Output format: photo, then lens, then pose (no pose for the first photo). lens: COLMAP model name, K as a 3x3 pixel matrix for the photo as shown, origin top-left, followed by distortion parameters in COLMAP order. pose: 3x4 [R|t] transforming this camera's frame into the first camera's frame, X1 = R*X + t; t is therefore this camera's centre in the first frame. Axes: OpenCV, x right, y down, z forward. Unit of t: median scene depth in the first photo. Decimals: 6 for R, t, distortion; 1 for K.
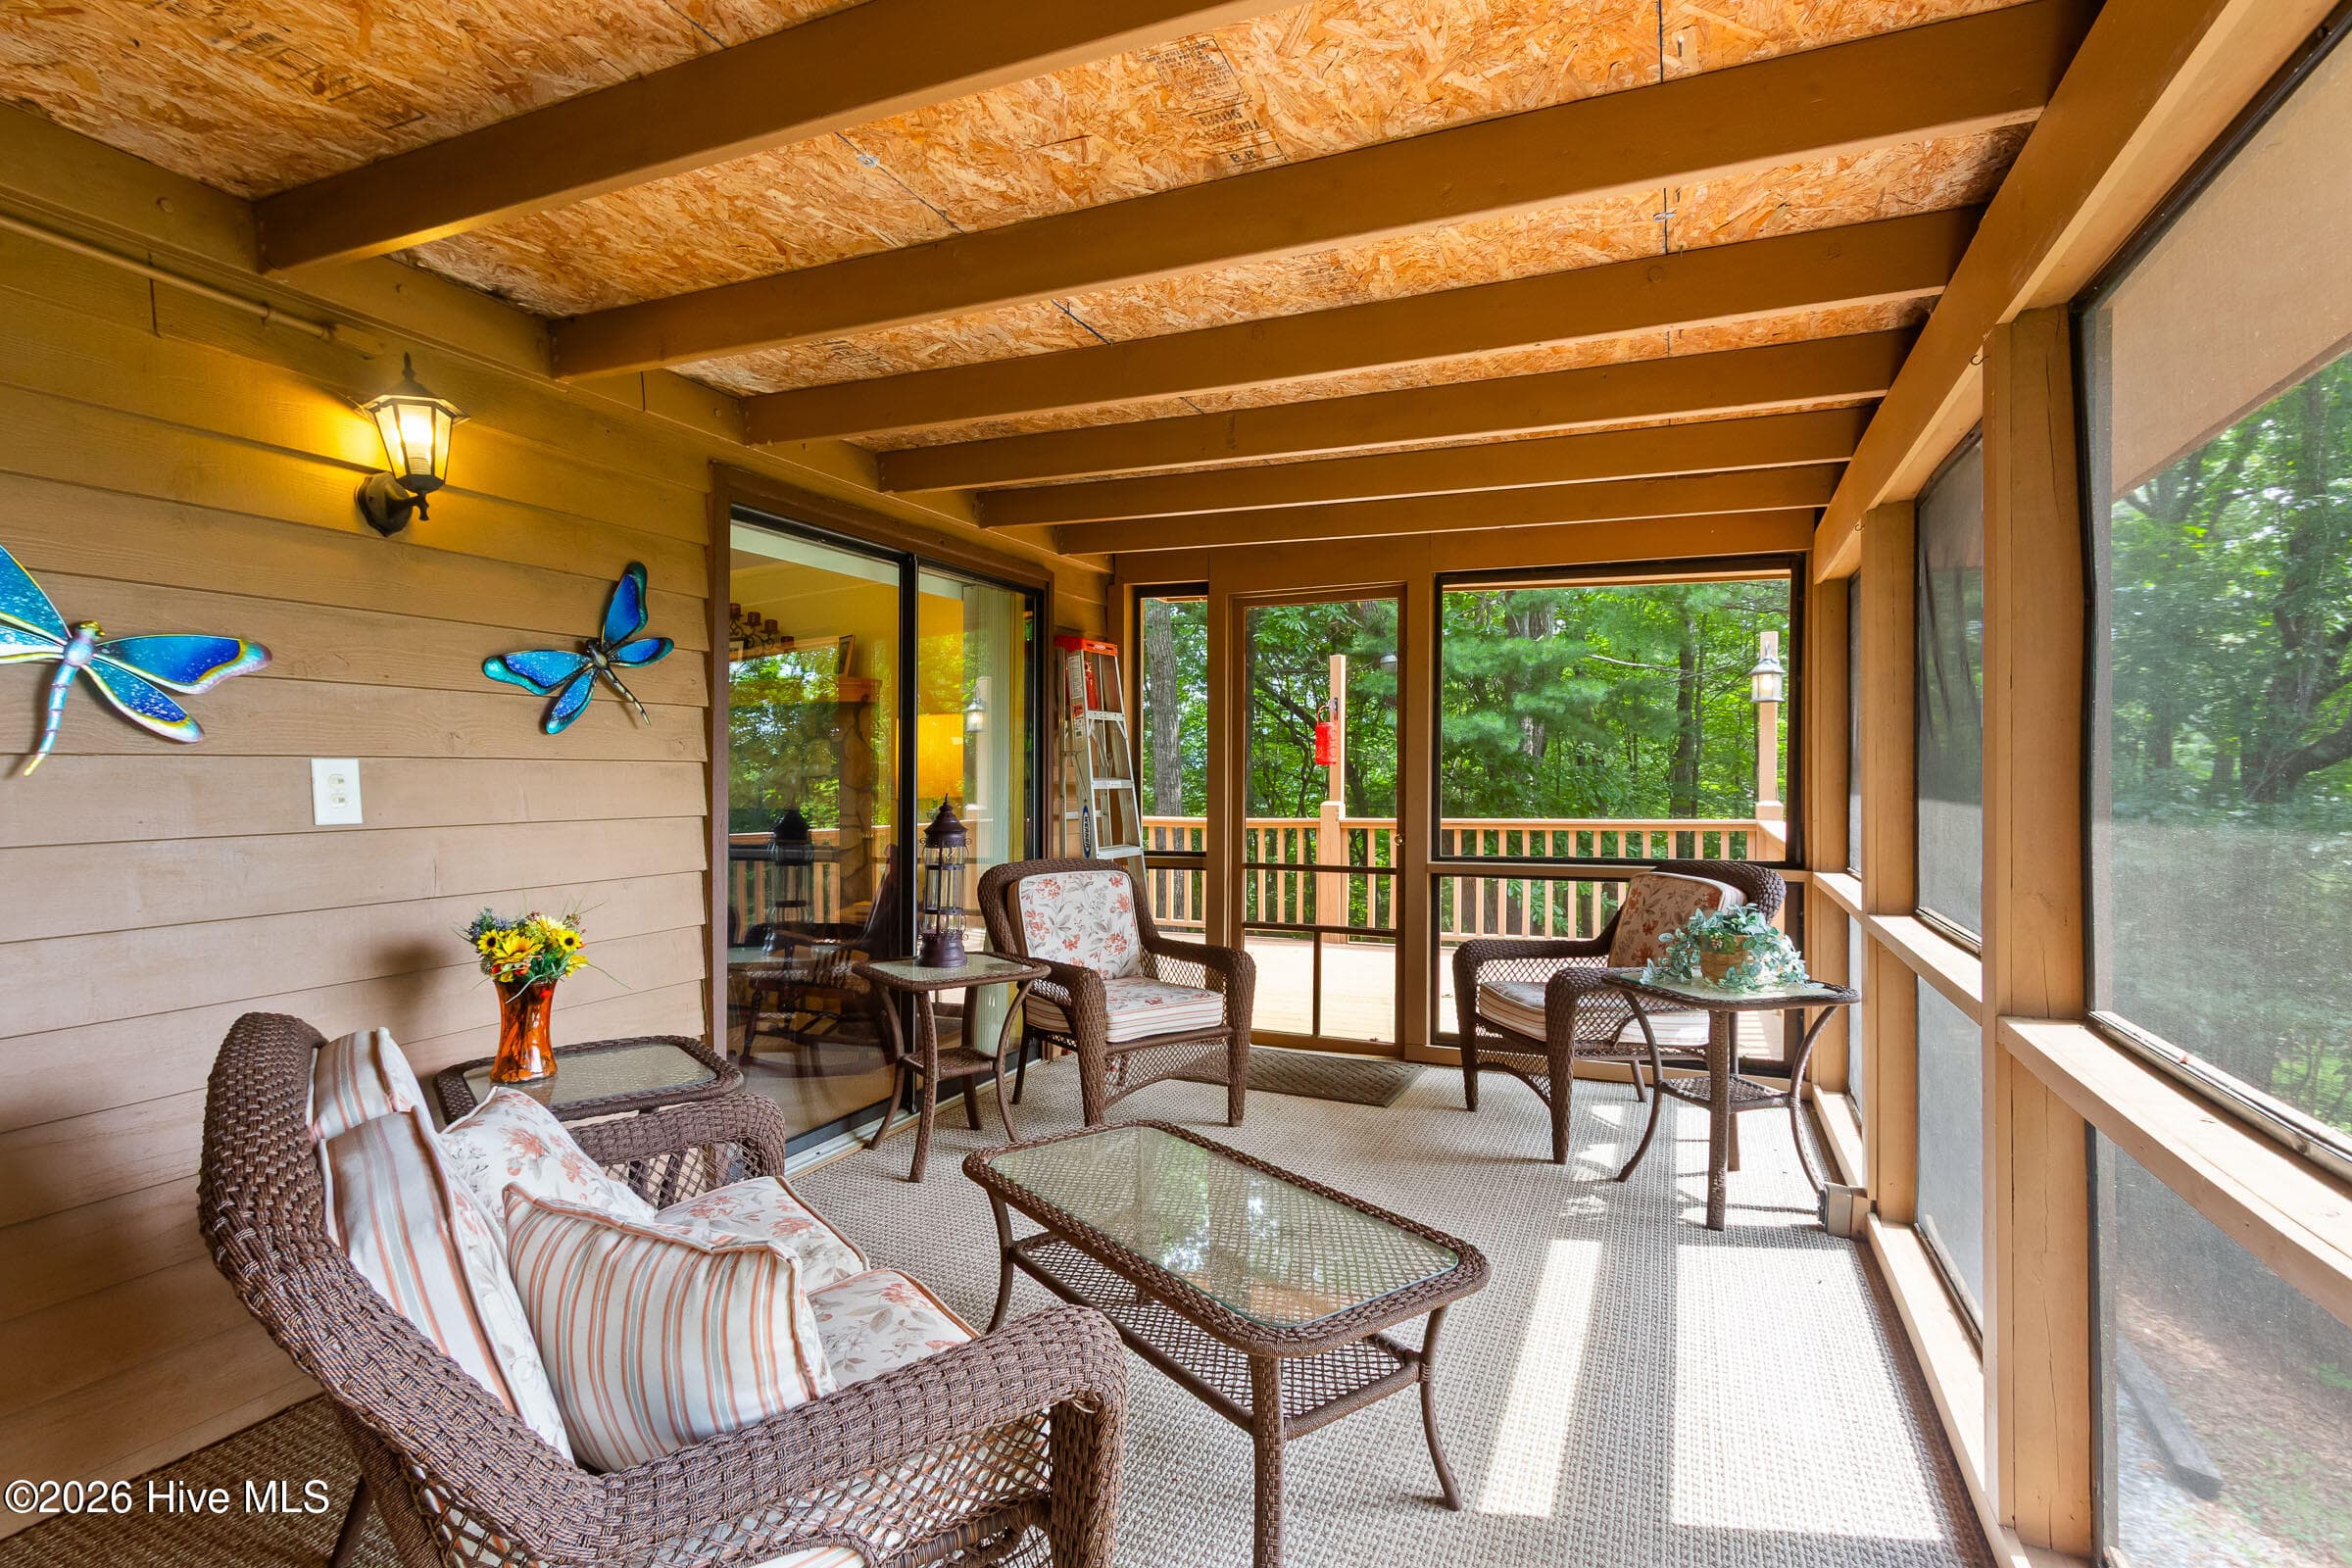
lens RADIAL K [[1139.5, 0, 1144.0], [0, 1139.5, 785.9], [0, 0, 1]] dist [0.004300, 0.000923]
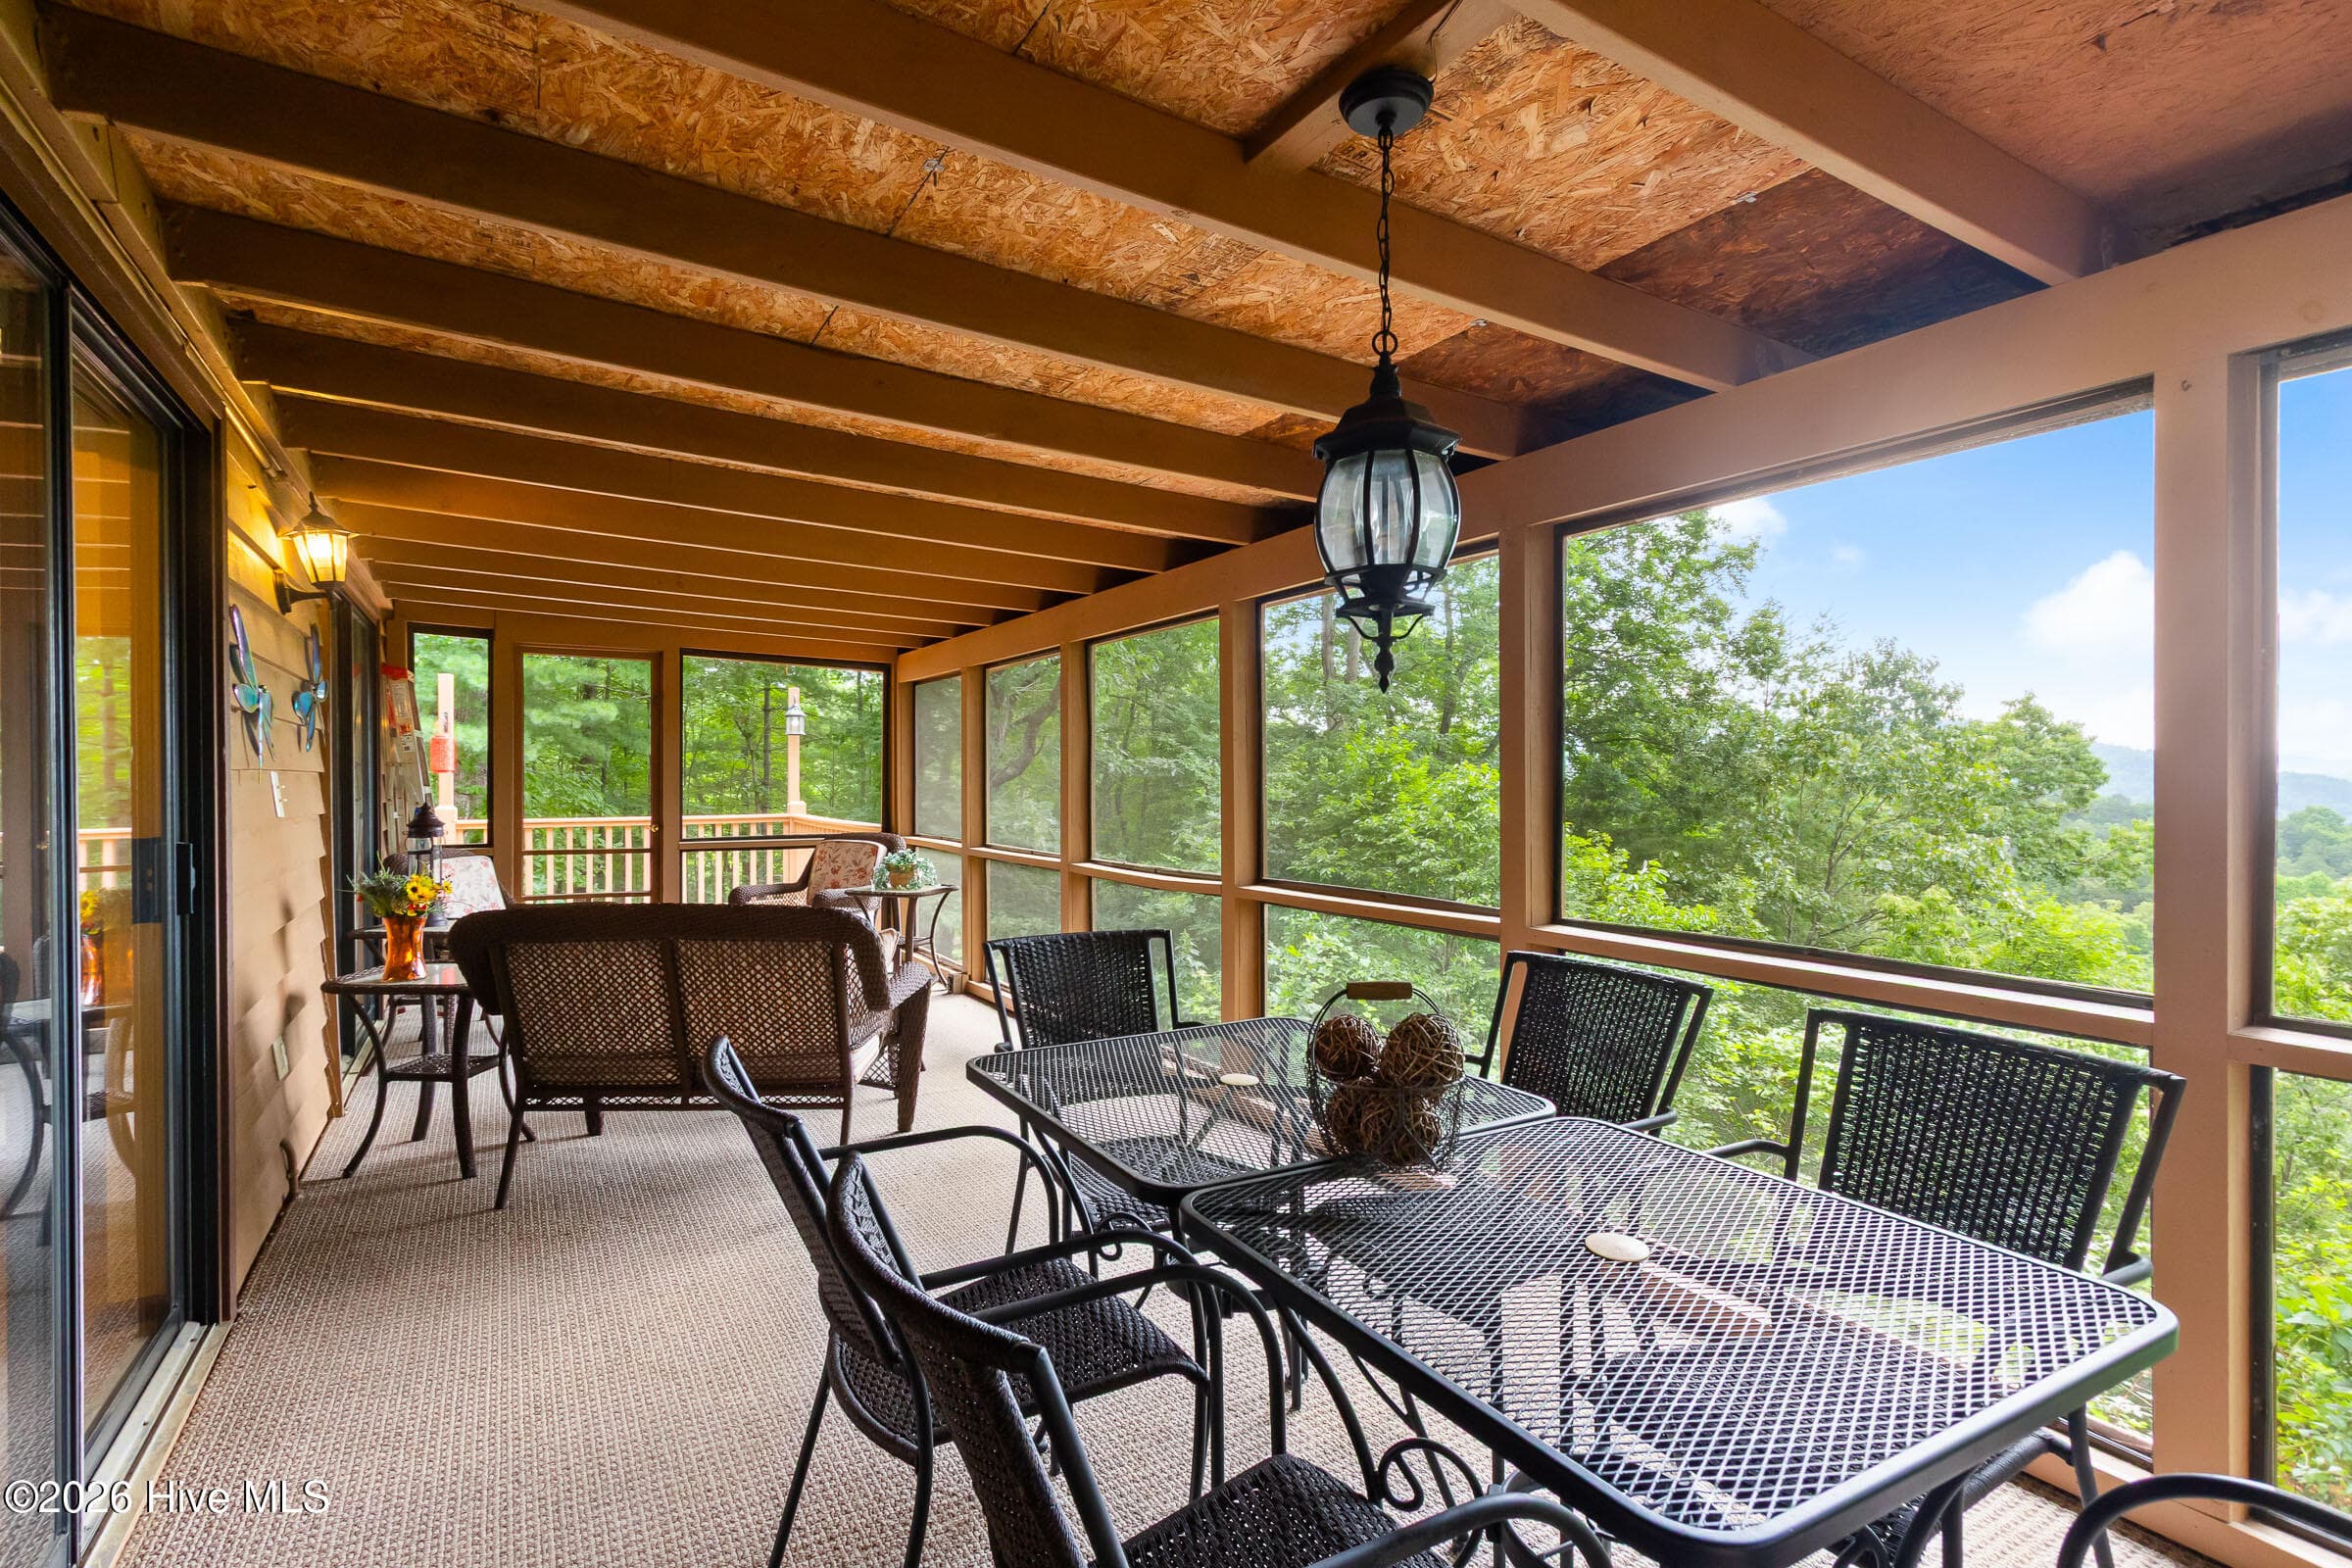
lens RADIAL K [[1139.5, 0, 1144.0], [0, 1139.5, 785.9], [0, 0, 1]] dist [0.004300, 0.000923]
pose [[0.583452, 0.004518, 0.812135, -0.239010], [-0.000881, 0.999987, -0.004930, -0.000296], [-0.812147, 0.002160, 0.583448, -0.144338]]
